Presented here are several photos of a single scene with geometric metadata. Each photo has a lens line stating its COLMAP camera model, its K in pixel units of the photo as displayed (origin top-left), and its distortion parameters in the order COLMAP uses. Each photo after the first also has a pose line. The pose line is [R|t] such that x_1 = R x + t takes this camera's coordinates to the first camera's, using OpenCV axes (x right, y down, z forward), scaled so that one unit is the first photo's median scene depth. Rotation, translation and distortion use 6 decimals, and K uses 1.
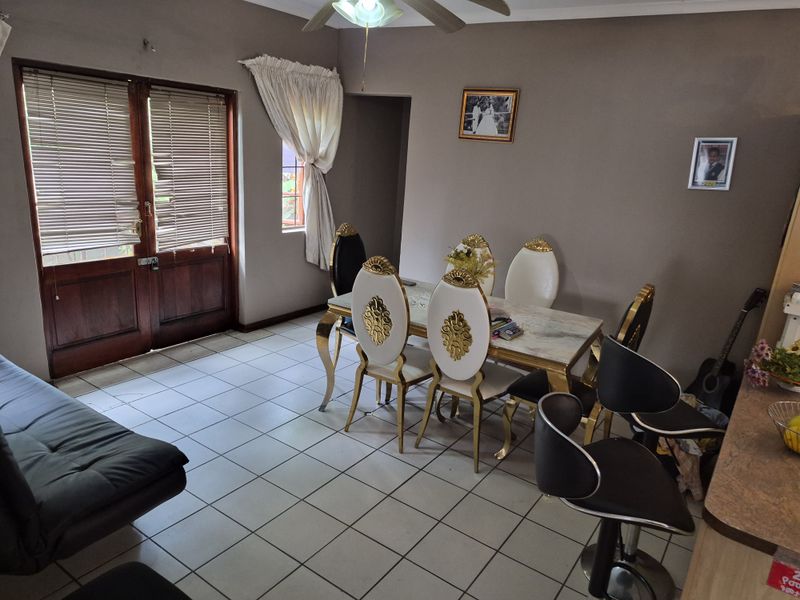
lens RADIAL K [[554.6, 0, 400.0], [0, 554.6, 300.0], [0, 0, 1]] dist [0.001385, 0.000512]
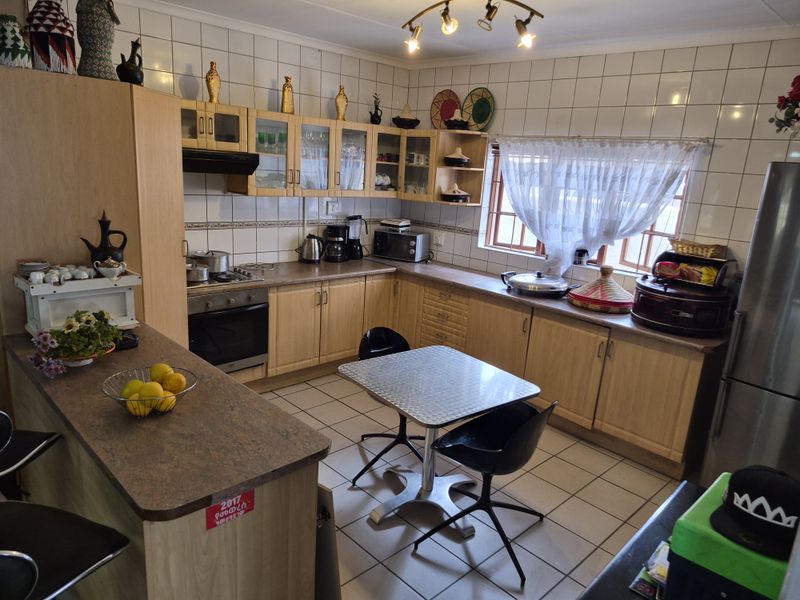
lens RADIAL K [[554.6, 0, 400.0], [0, 554.6, 300.0], [0, 0, 1]] dist [0.001385, 0.000512]
pose [[0.186317, -0.294226, 0.937399, -0.188014], [0.216158, 0.943004, 0.253022, -0.131994], [-0.958416, 0.155484, 0.239297, 0.232525]]
